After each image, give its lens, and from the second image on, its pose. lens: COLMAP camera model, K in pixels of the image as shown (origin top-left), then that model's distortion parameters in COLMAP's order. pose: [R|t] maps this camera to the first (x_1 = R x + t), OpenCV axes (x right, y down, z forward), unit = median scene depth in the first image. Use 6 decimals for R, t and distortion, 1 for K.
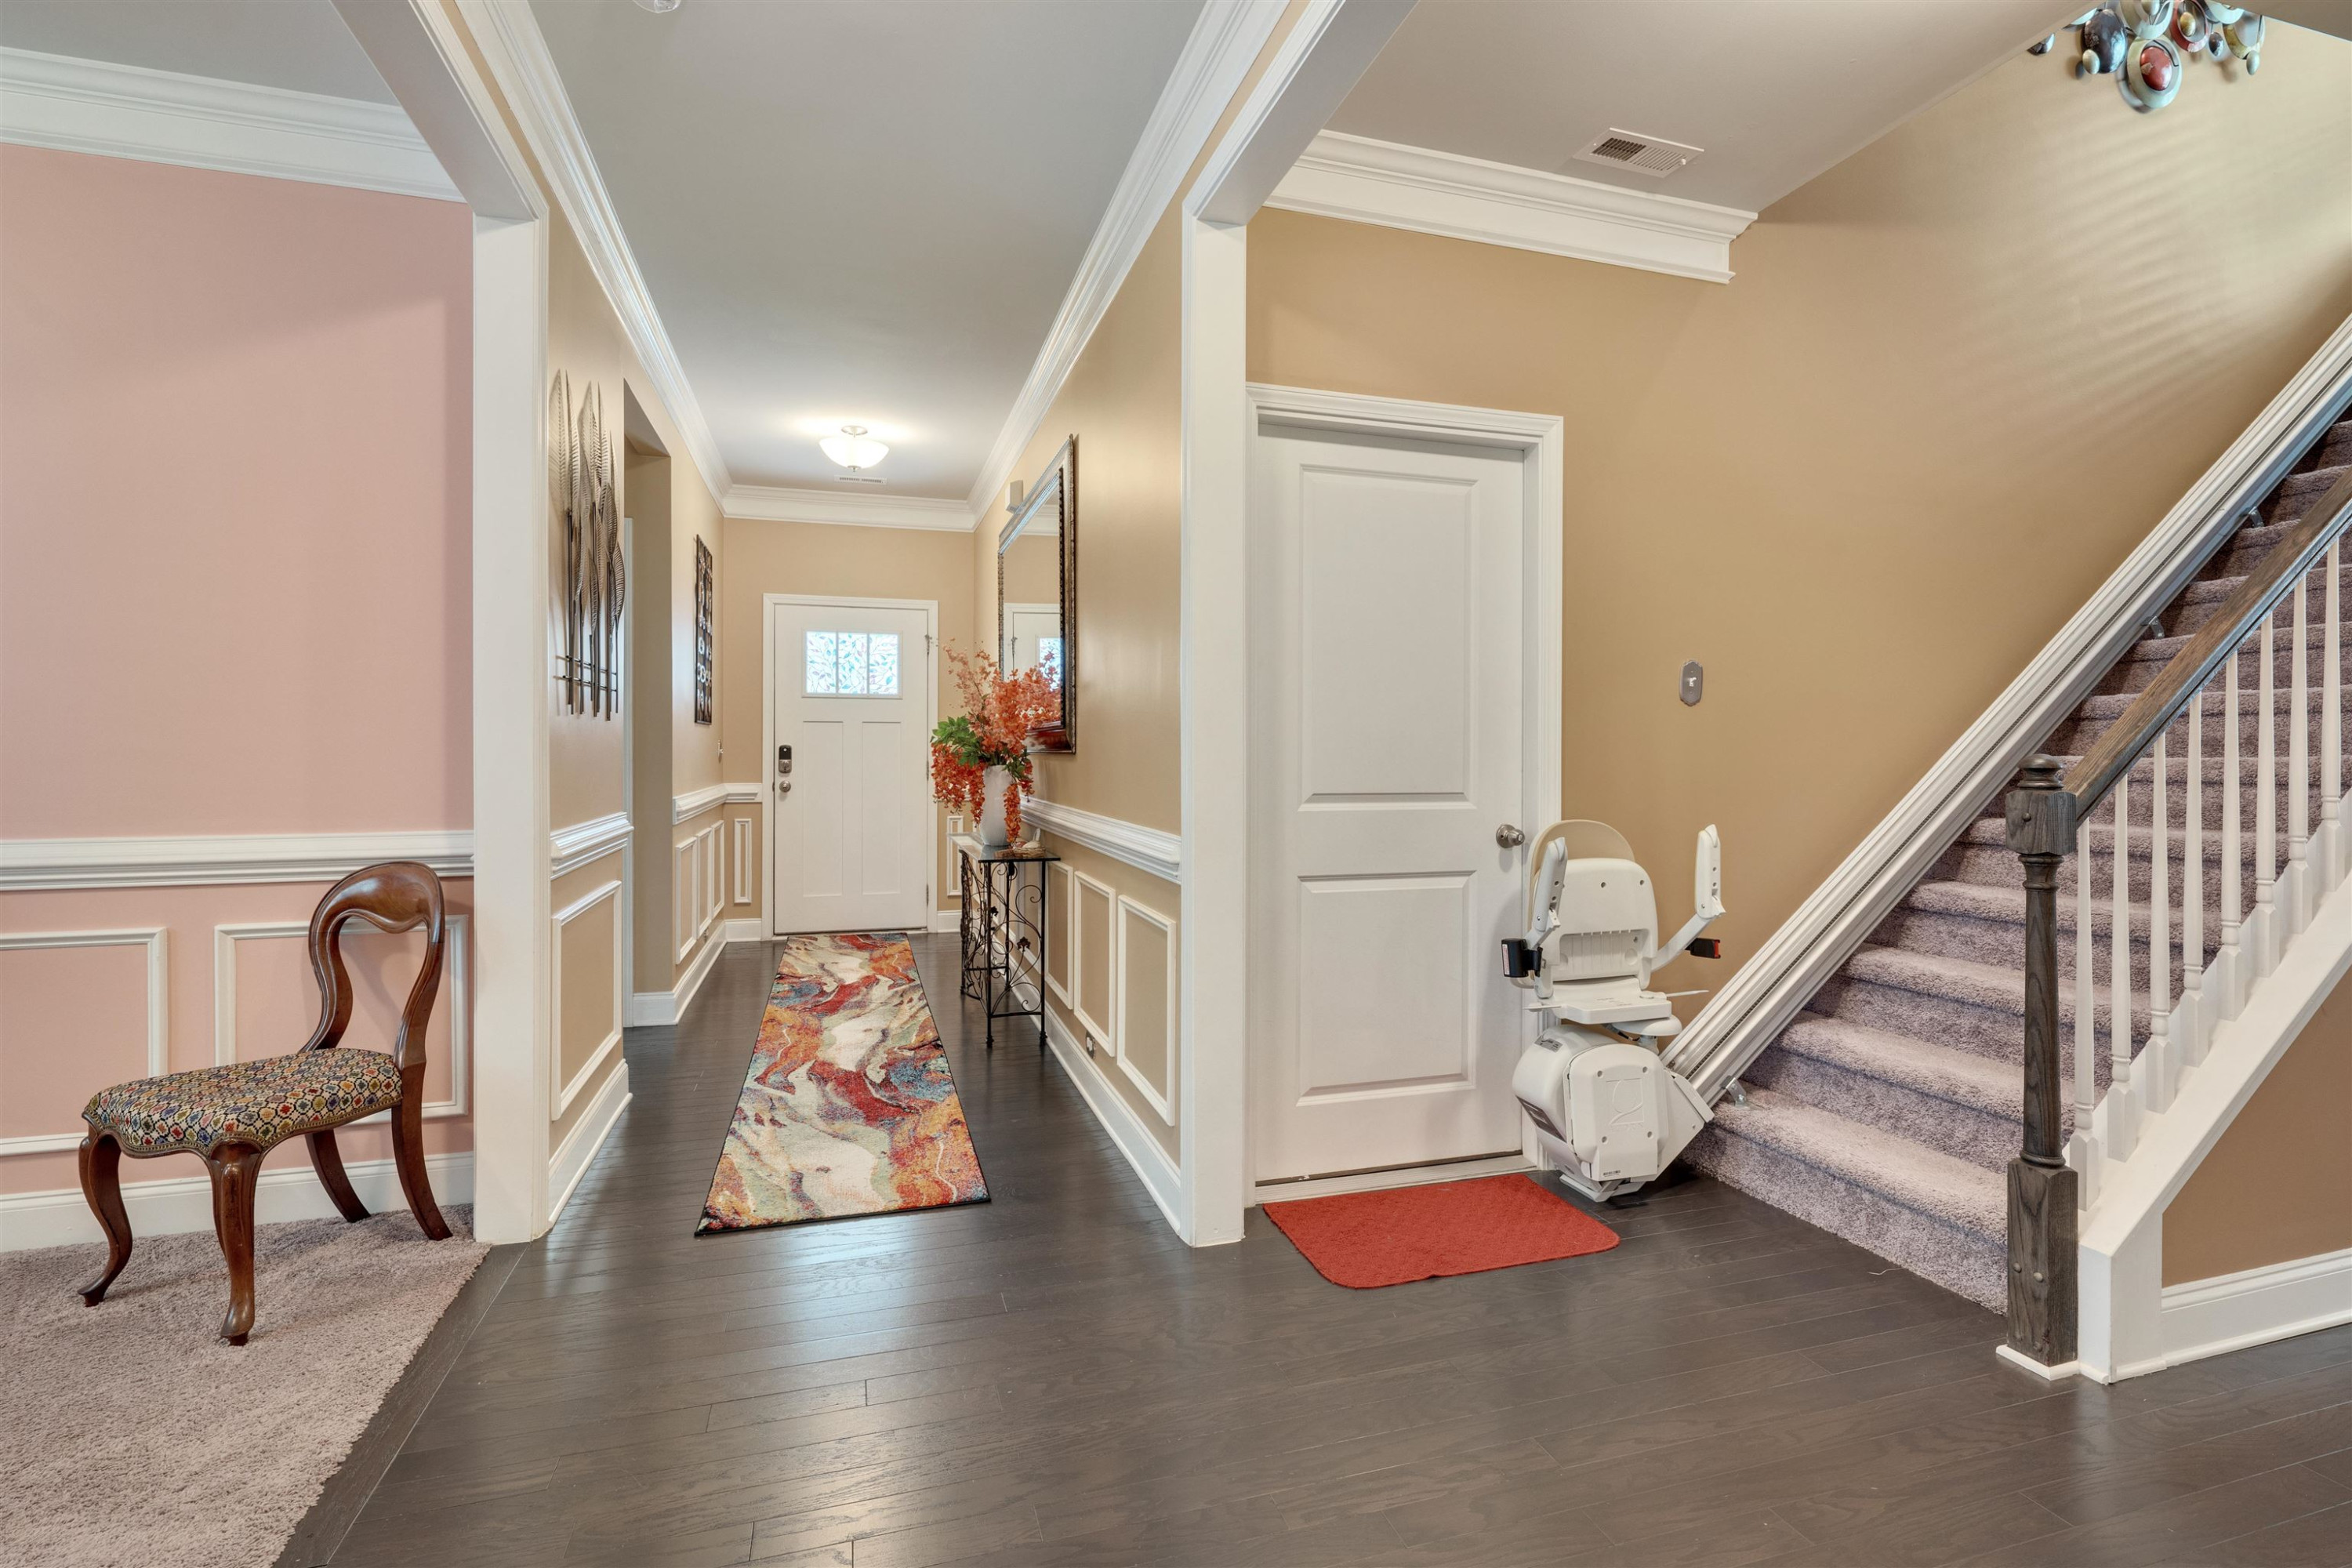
lens RADIAL K [[1085.2, 0, 1185.1], [0, 1085.2, 769.0], [0, 0, 1]] dist [0.007115, -0.000392]
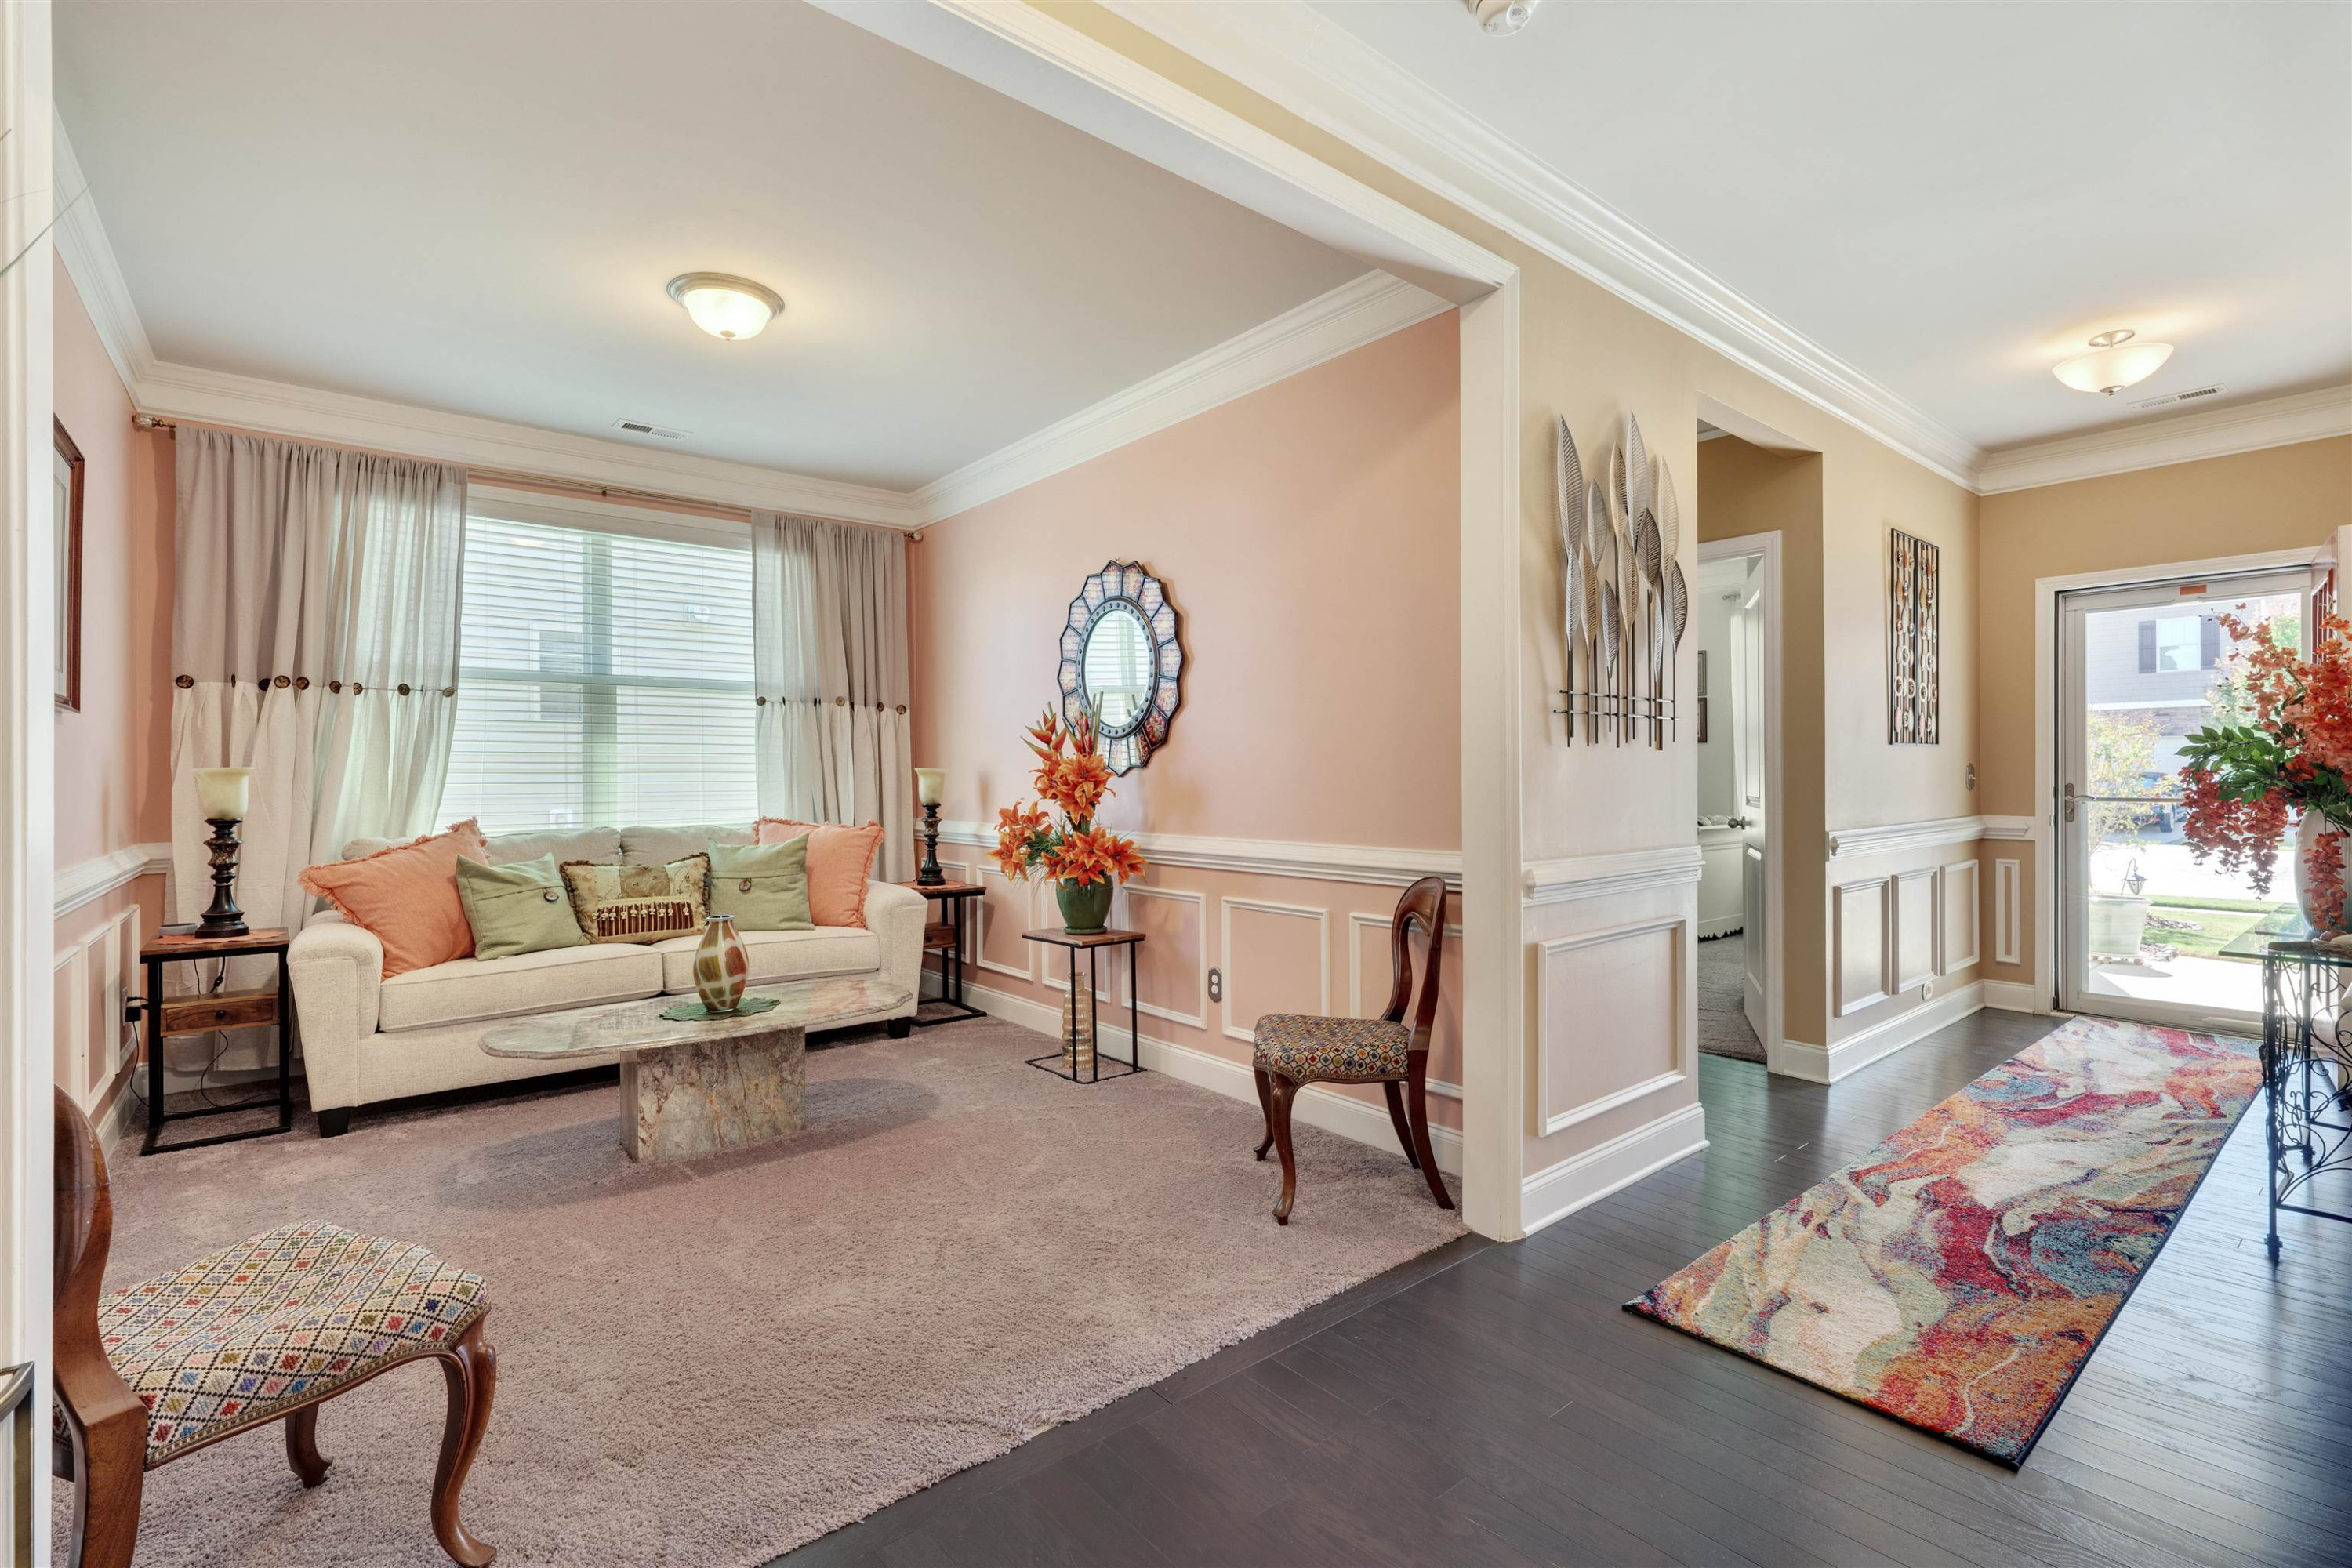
lens RADIAL K [[1057.8, 0, 1177.9], [0, 1057.8, 781.1], [0, 0, 1]] dist [0.000777, -0.000598]
pose [[0.375197, -0.002923, -0.926941, 0.215403], [-0.008158, 0.999946, -0.006456, -0.007609], [0.926909, 0.009984, 0.375153, 0.279147]]
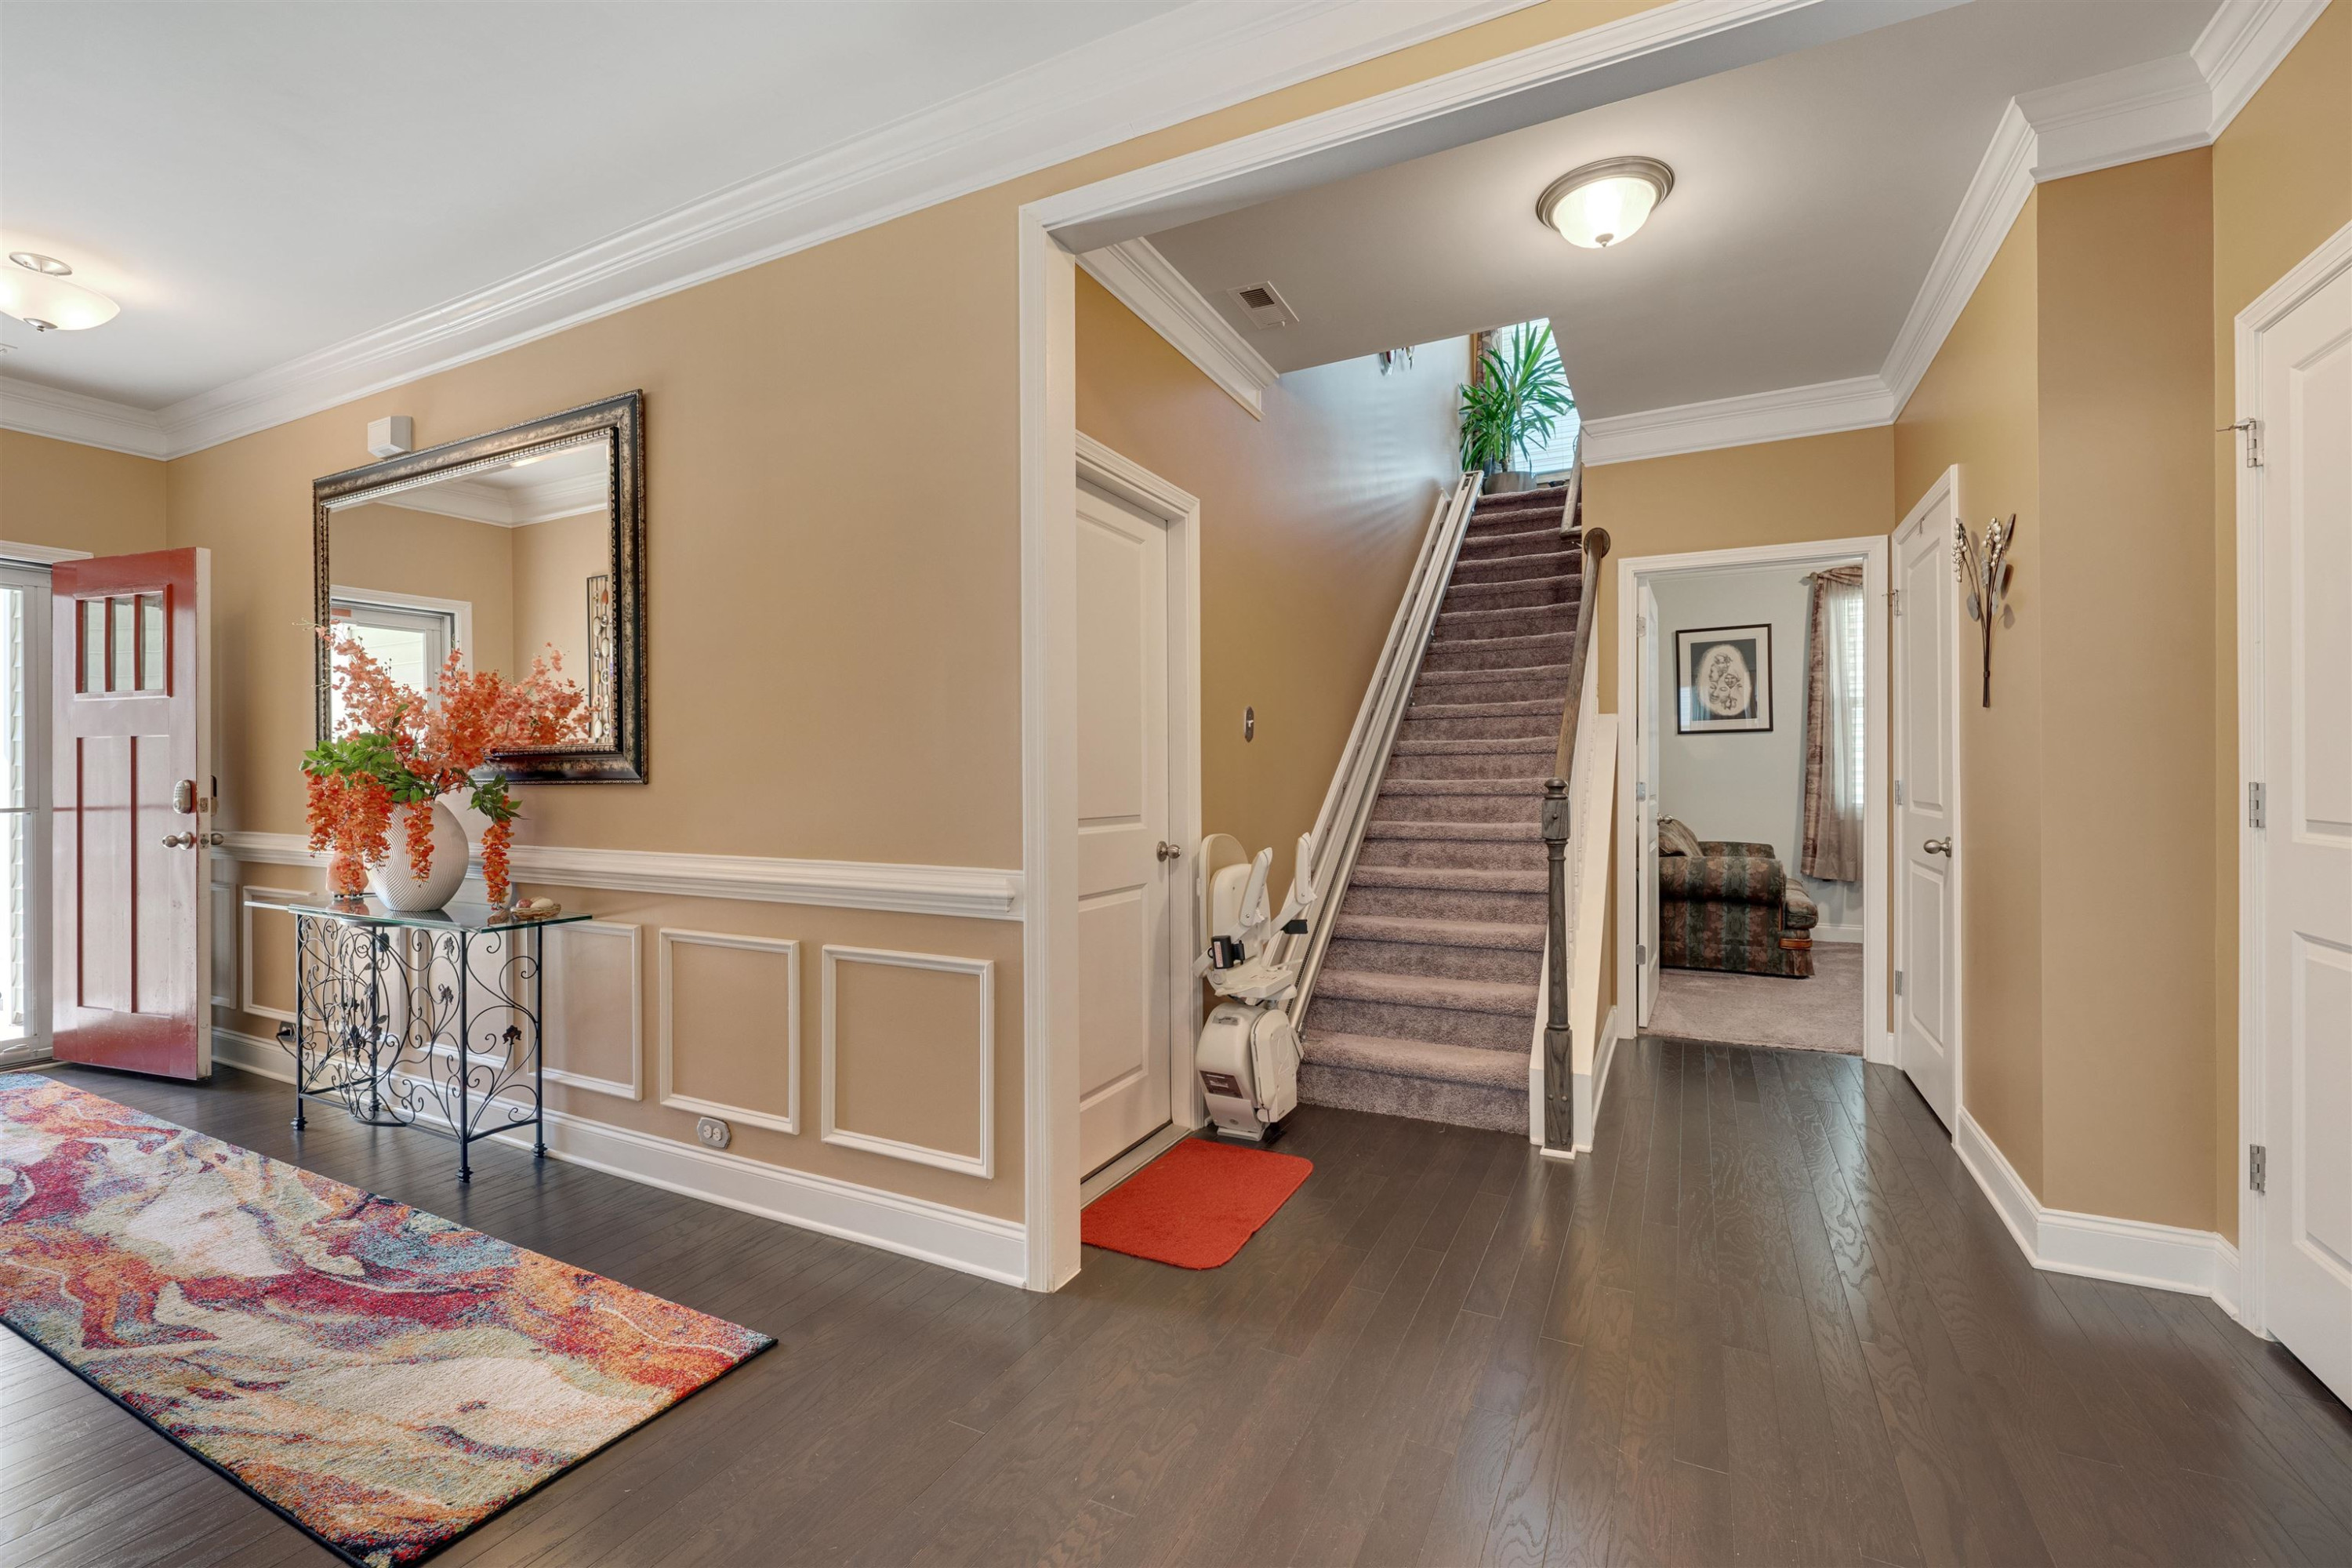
lens RADIAL K [[997.9, 0, 1178.2], [0, 997.9, 786.7], [0, 0, 1]] dist [0.001679, -0.000671]
pose [[0.696295, -0.012644, 0.717644, -0.480458], [0.016363, 0.999865, 0.001741, -0.009130], [-0.717569, 0.010531, 0.696408, 0.259866]]
